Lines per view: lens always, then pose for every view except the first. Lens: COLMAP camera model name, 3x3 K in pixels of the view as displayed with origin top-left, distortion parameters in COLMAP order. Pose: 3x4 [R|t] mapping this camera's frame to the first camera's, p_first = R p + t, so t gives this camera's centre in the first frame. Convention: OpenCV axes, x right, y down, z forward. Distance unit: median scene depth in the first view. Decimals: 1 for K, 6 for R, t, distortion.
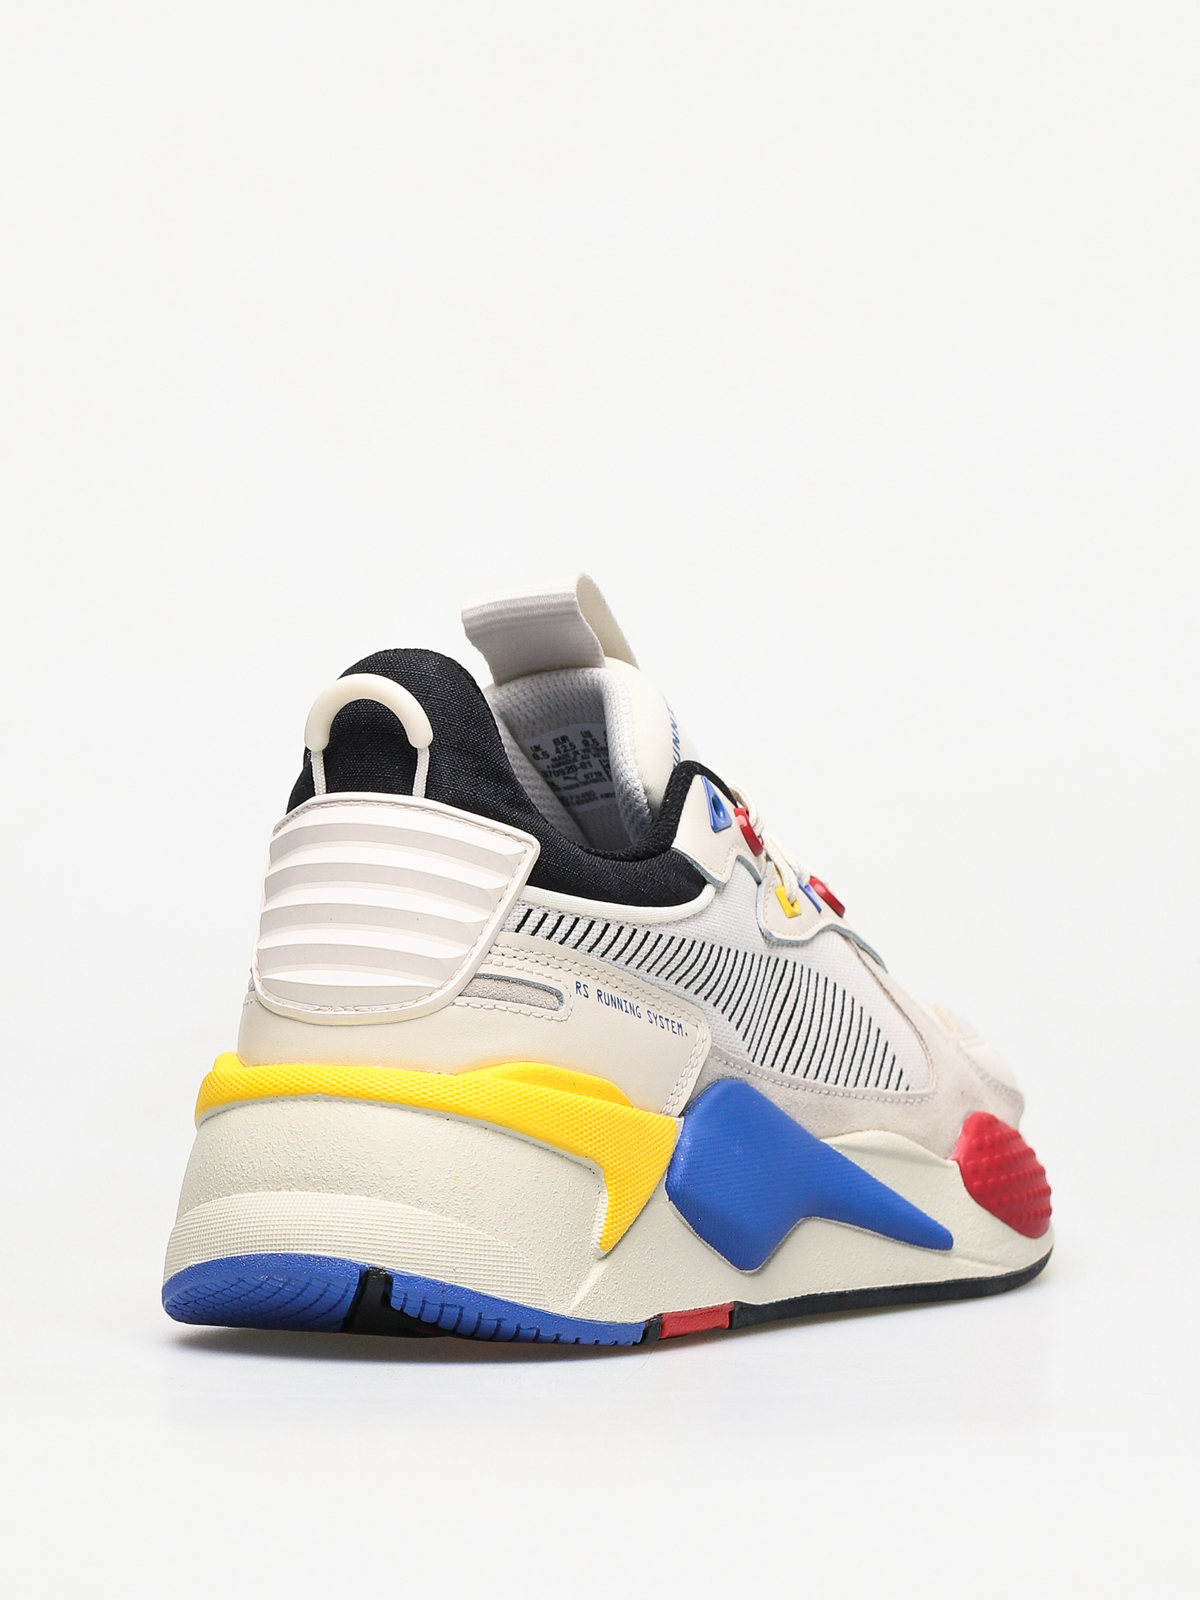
lens RADIAL K [[4565.8, 0, 599.6], [0, 4565.8, 798.8], [0, 0, 1]] dist [-0.054401, 0.000000]
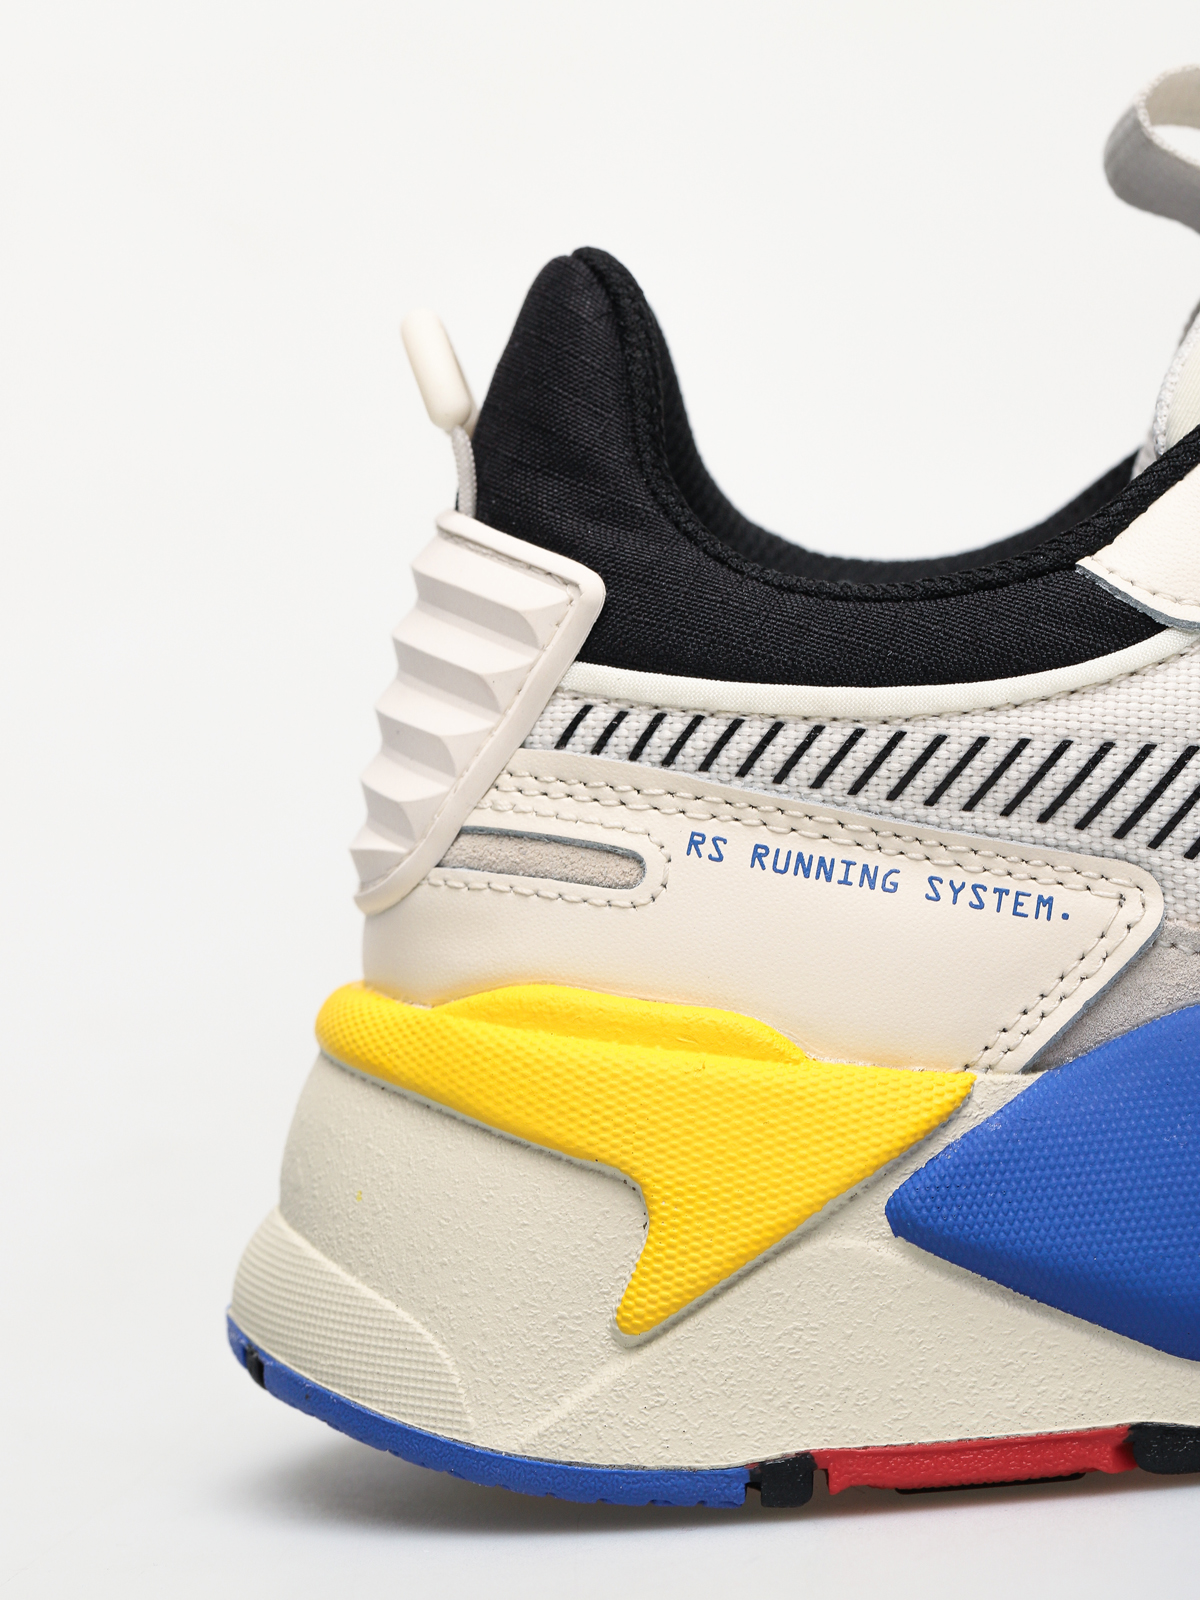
lens RADIAL K [[4565.8, 0, 600.3], [0, 4565.8, 802.8], [0, 0, 1]] dist [-0.054401, 0.000000]
pose [[0.671581, -0.018716, -0.740695, 0.395174], [0.066427, 0.997176, 0.035032, 0.016672], [0.737948, -0.072729, 0.670928, 0.628770]]
